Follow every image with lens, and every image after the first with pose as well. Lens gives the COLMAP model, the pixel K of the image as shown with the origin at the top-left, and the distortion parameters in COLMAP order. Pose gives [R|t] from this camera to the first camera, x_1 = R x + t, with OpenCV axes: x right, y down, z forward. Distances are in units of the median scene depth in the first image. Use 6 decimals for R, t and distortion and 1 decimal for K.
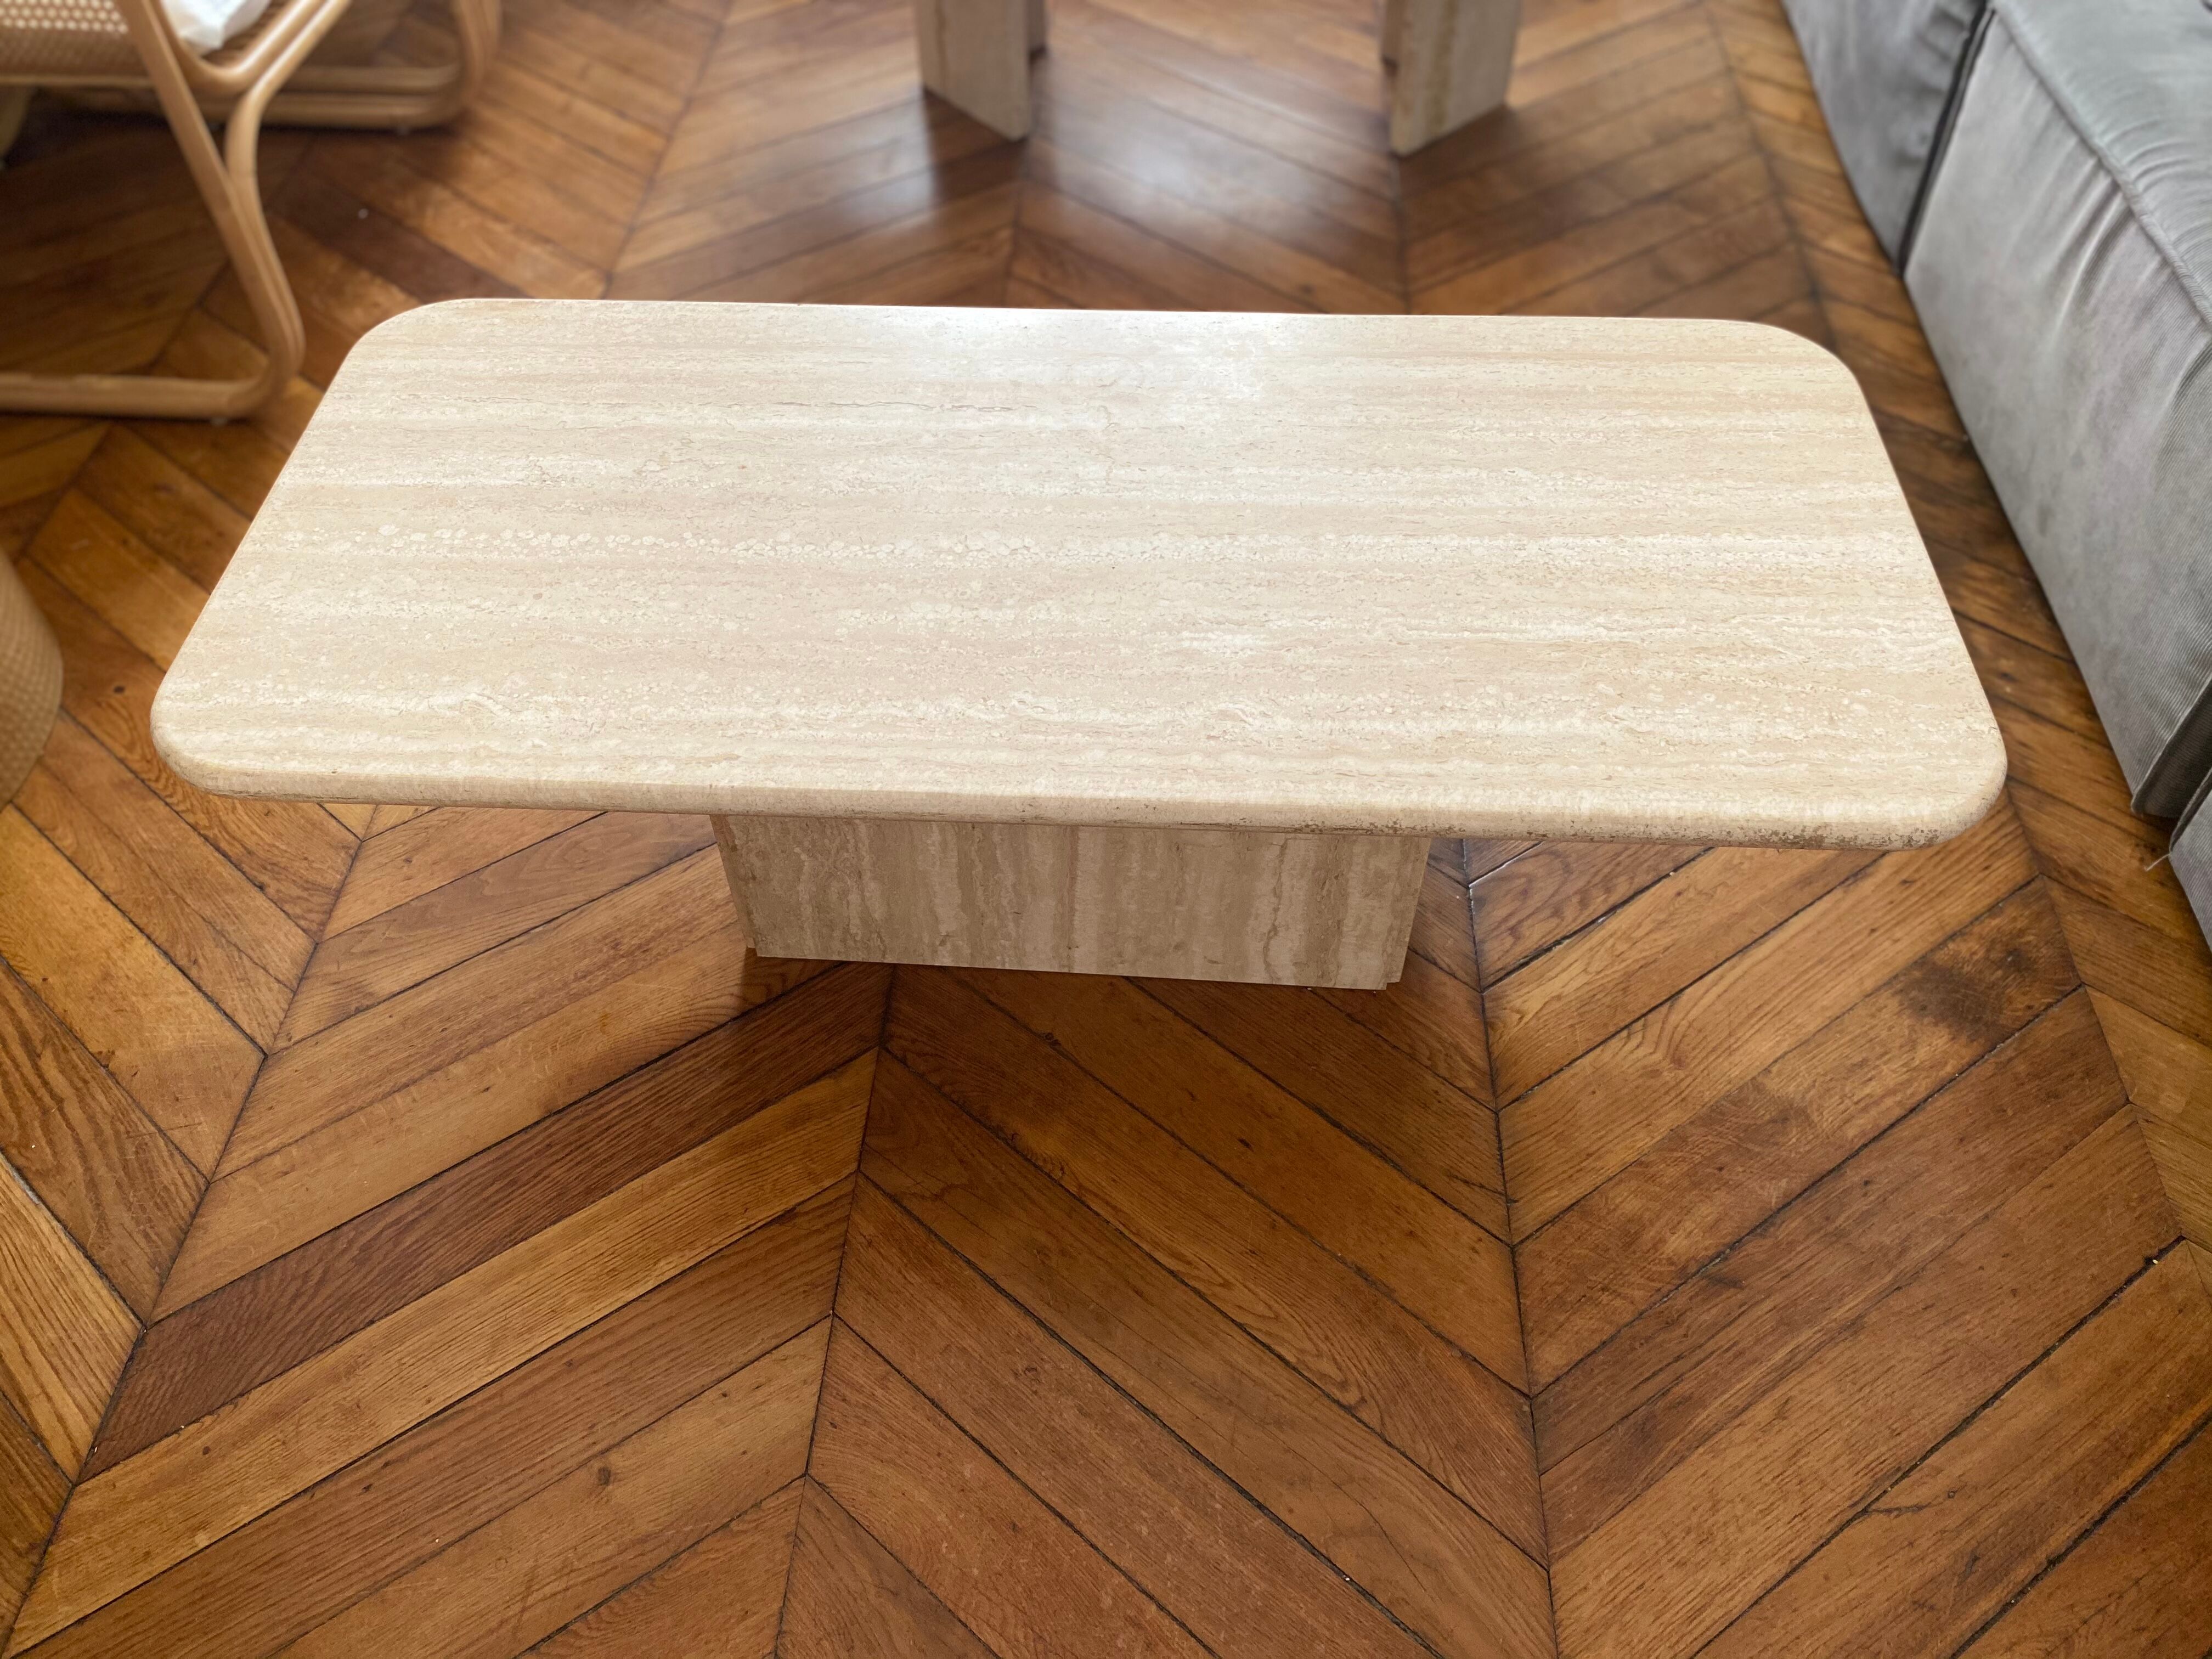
lens RADIAL K [[1683.1, 0, 1099.9], [0, 1683.1, 820.7], [0, 0, 1]] dist [0.092799, -0.171586]
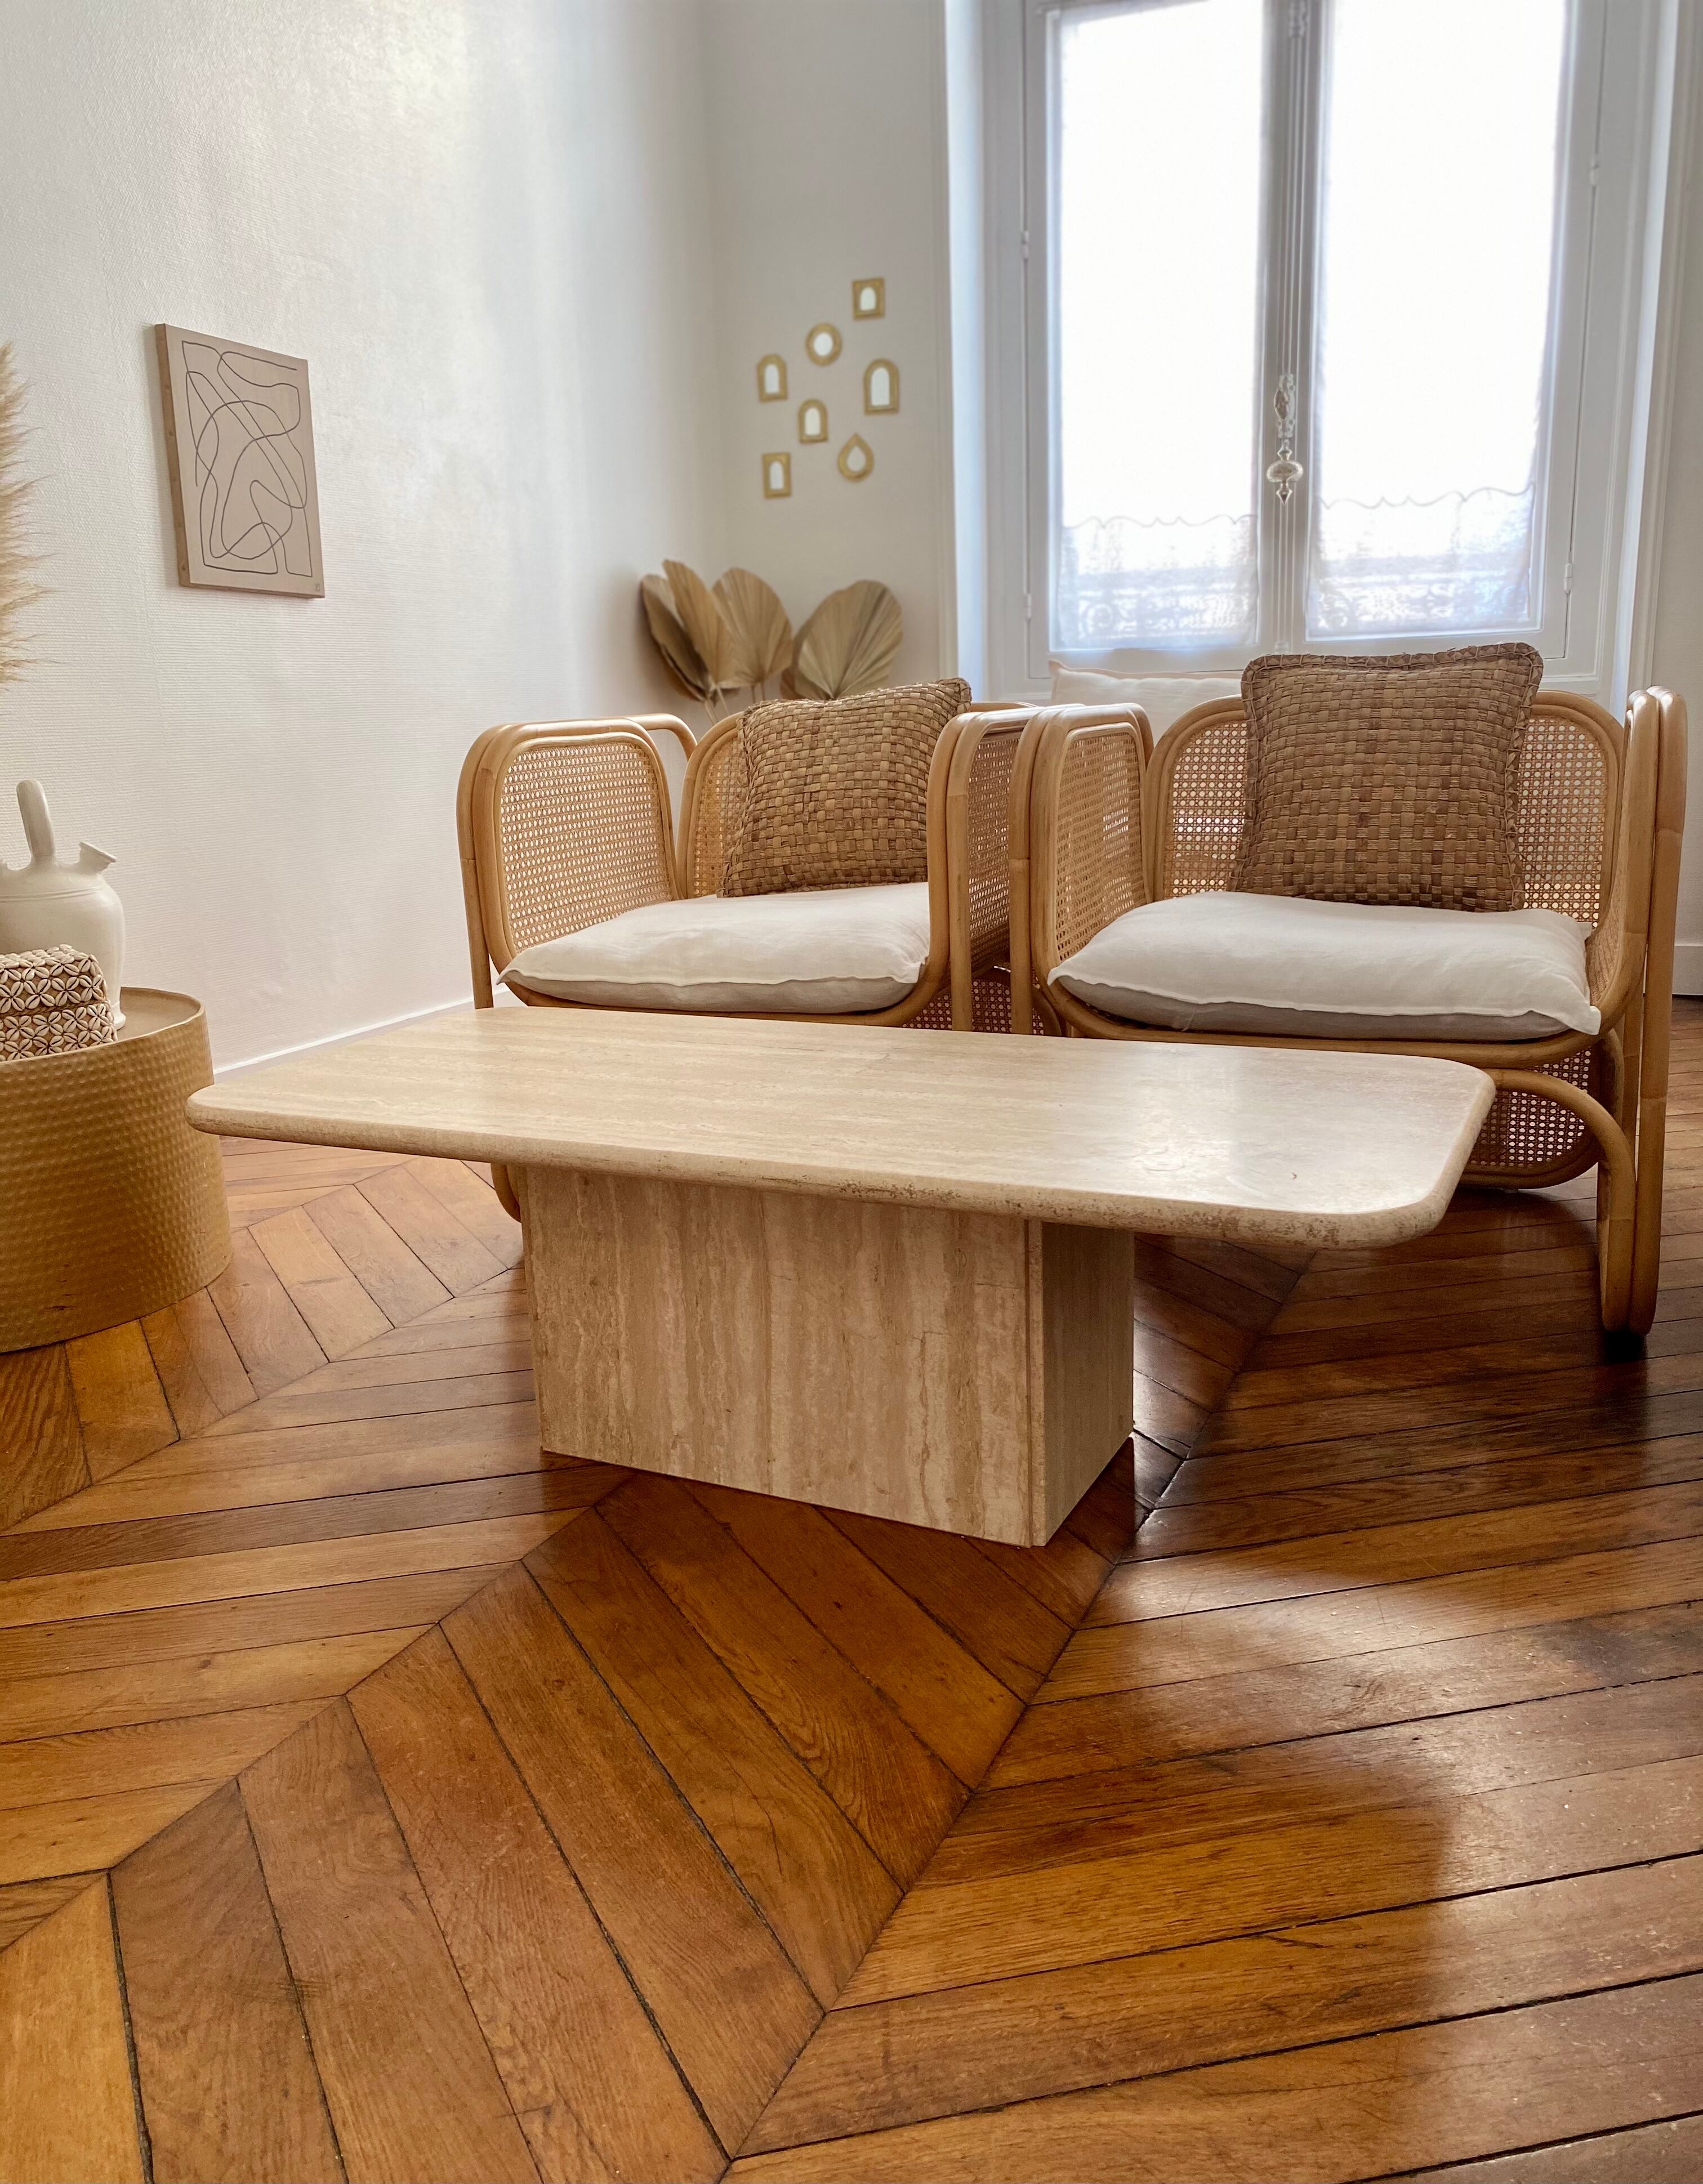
lens RADIAL K [[1735.2, 0, 851.2], [0, 1735.2, 1116.1], [0, 0, 1]] dist [0.104377, -0.196231]
pose [[0.924588, 0.070817, -0.374329, 0.507792], [-0.271621, 0.811507, -0.517376, 0.531336], [0.267132, 0.580035, 0.769545, -0.045058]]
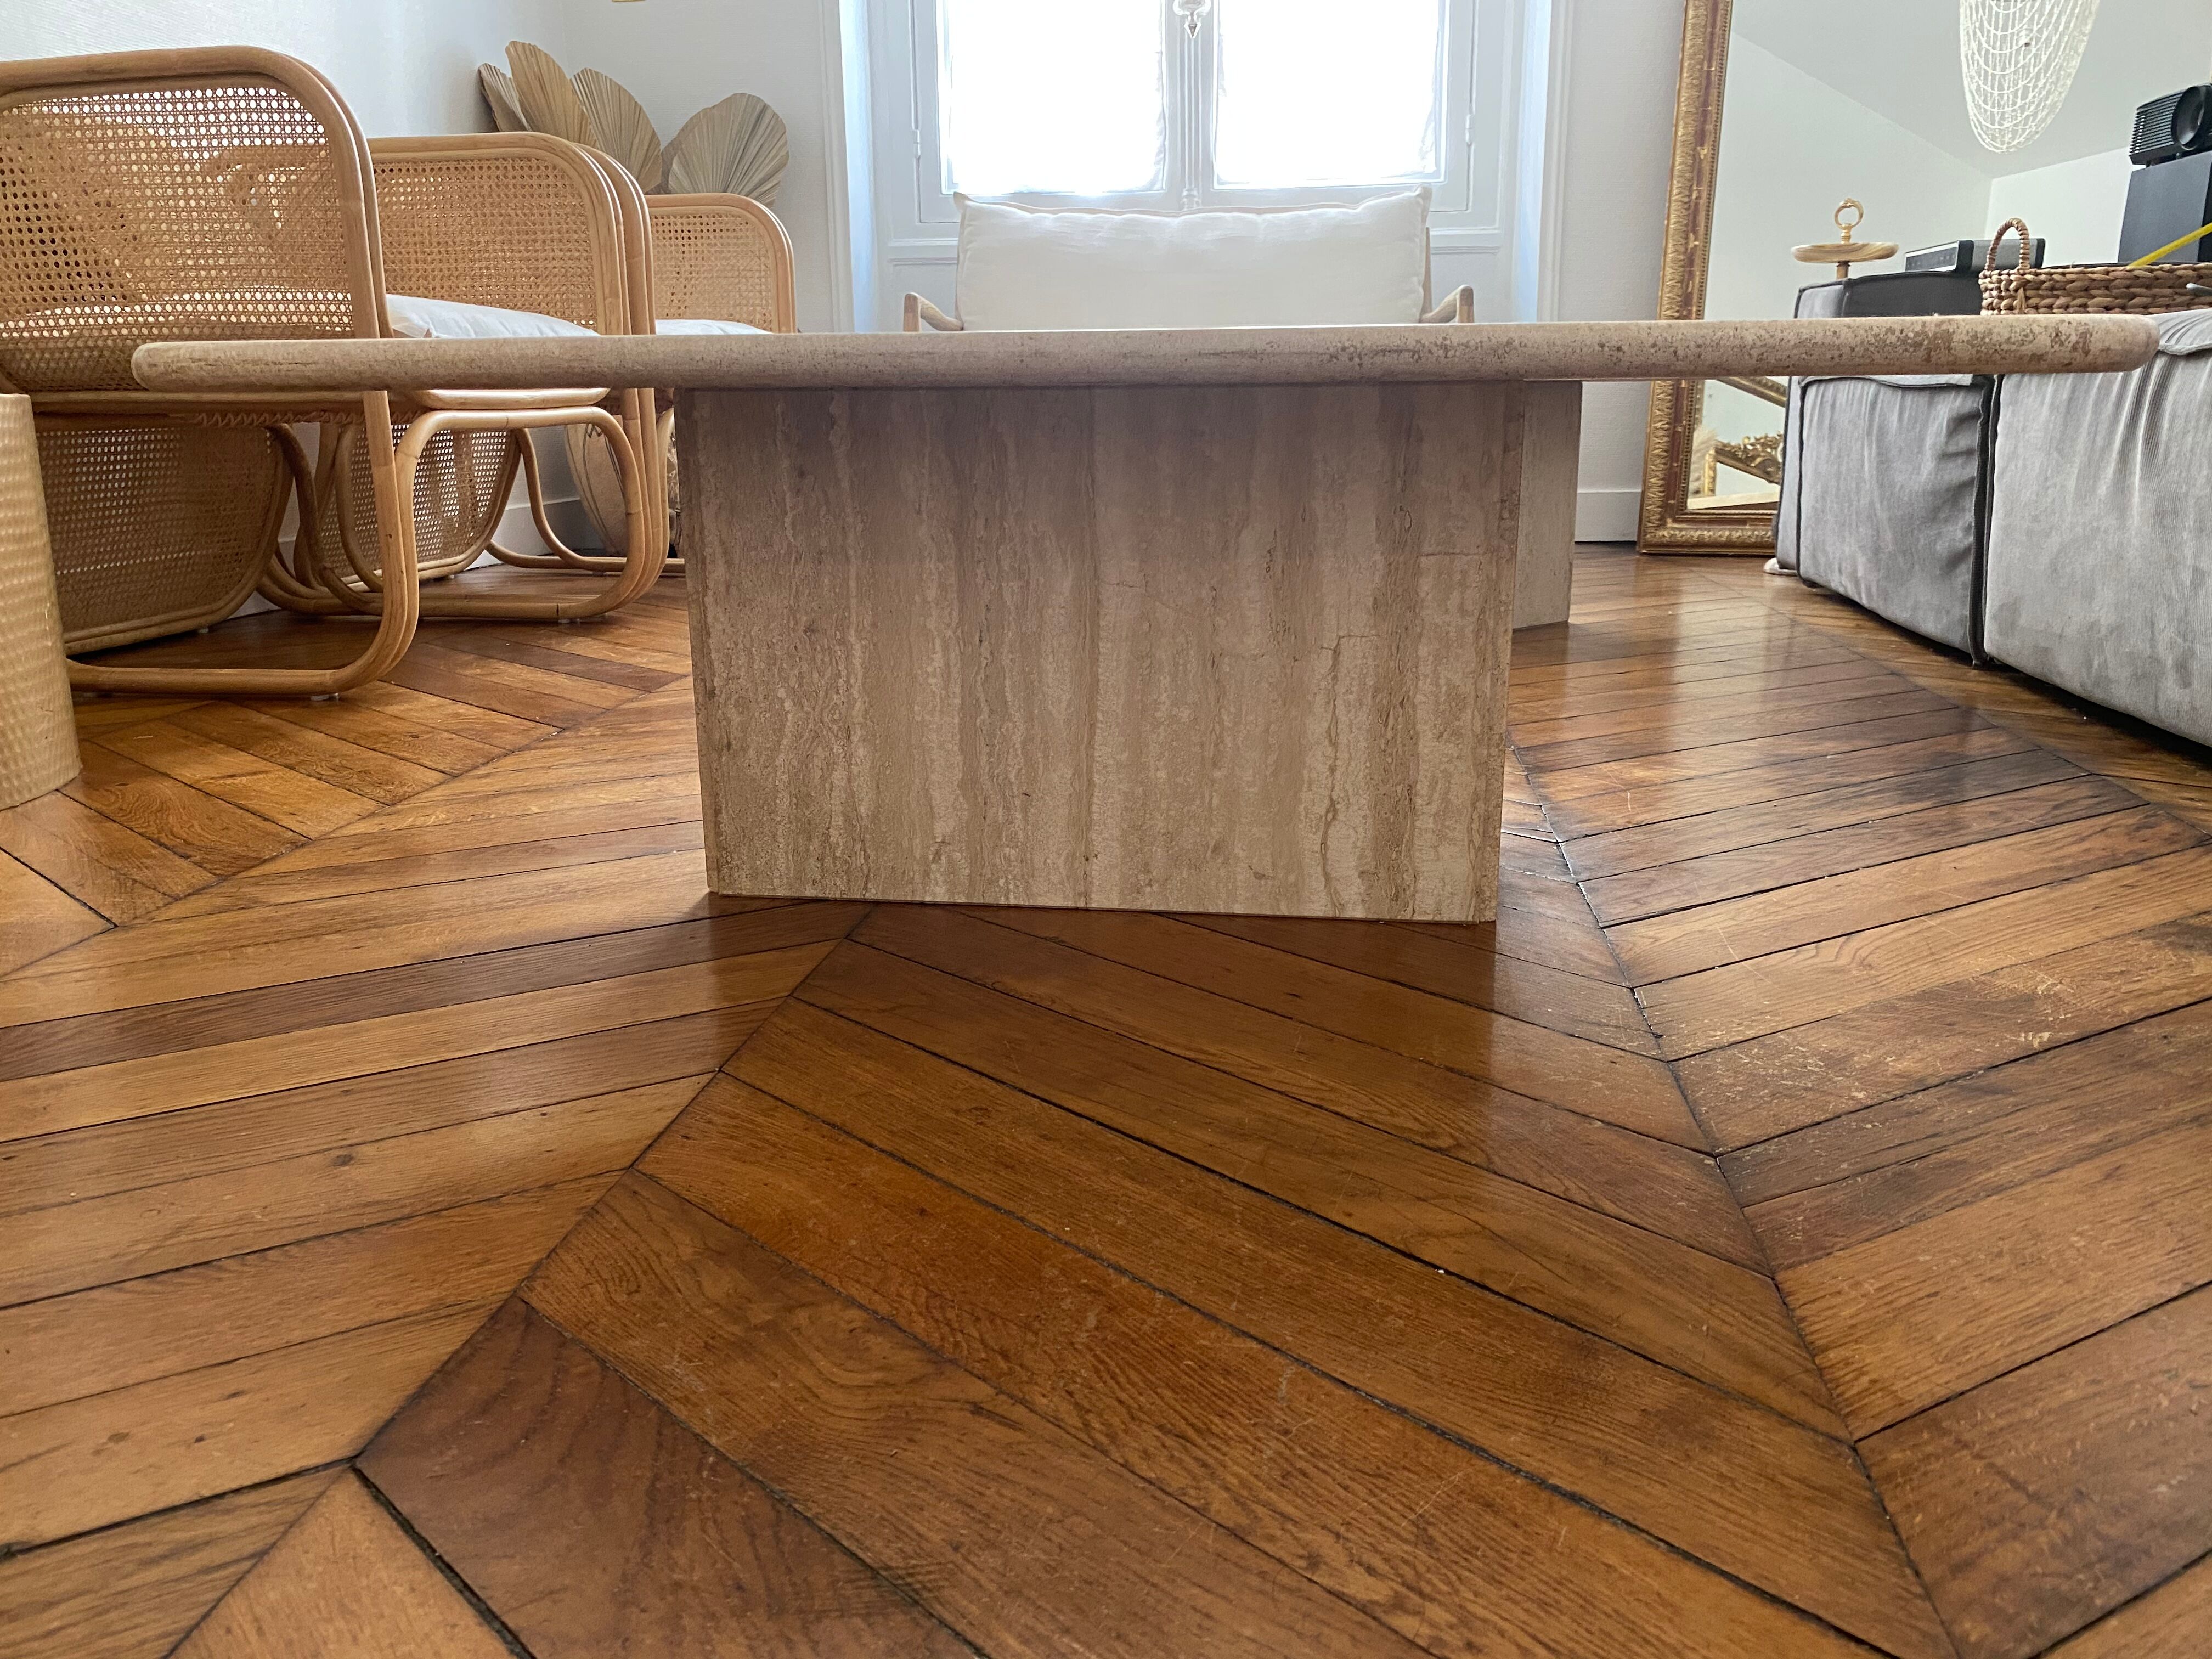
lens RADIAL K [[1683.1, 0, 1099.9], [0, 1683.1, 820.7], [0, 0, 1]] dist [0.092799, -0.171586]
pose [[0.996700, 0.018956, -0.078934, 0.058557], [-0.061016, 0.816285, -0.574418, 0.586854], [0.053544, 0.577338, 0.814748, 0.341456]]
